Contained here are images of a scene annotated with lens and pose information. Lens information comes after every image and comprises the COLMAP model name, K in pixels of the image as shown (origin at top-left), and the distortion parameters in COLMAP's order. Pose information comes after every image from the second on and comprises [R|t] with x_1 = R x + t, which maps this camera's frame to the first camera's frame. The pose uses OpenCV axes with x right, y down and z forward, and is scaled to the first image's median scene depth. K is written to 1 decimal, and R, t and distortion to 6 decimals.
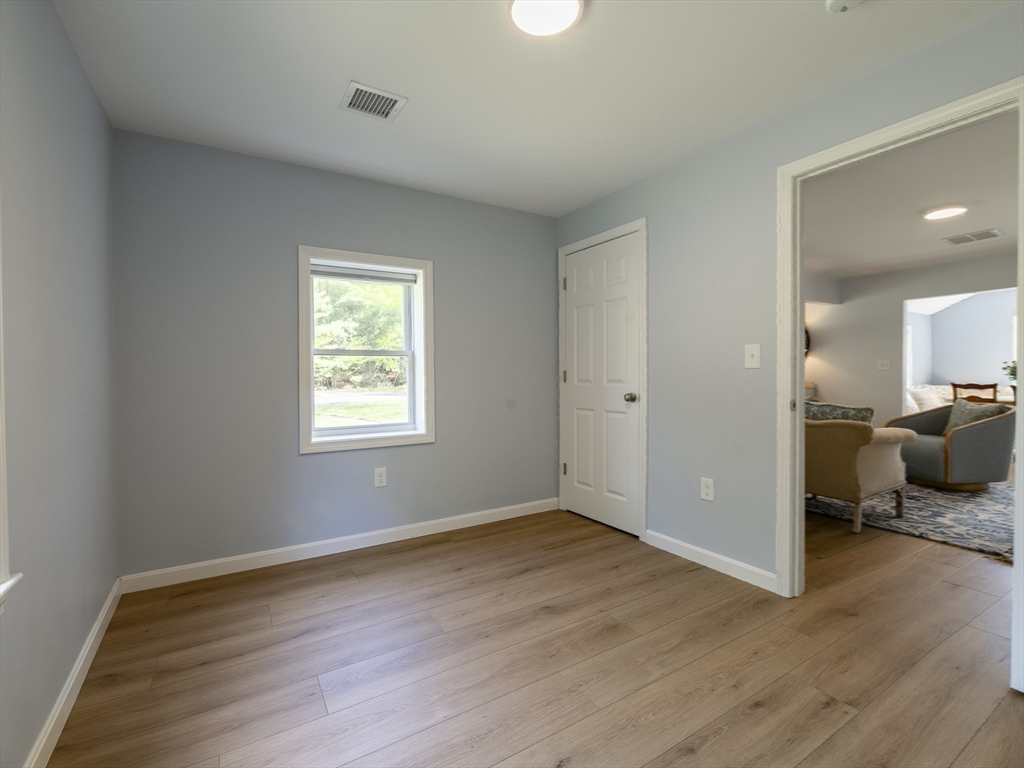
lens RADIAL K [[463.7, 0, 507.7], [0, 463.7, 381.2], [0, 0, 1]] dist [-0.002477, -0.000451]
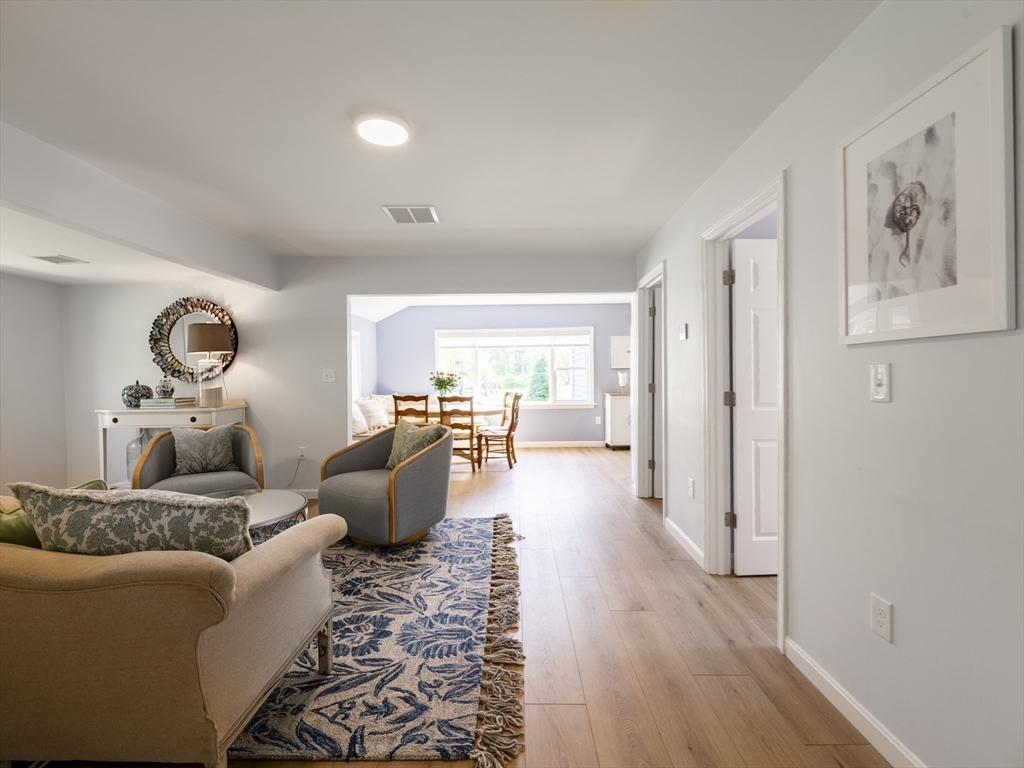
lens RADIAL K [[463.7, 0, 507.7], [0, 463.7, 381.2], [0, 0, 1]] dist [-0.002477, -0.000451]
pose [[0.531730, -0.006943, 0.846886, 0.580136], [0.014454, 0.999895, -0.000878, -0.038580], [-0.846791, 0.012708, 0.531774, 0.611651]]
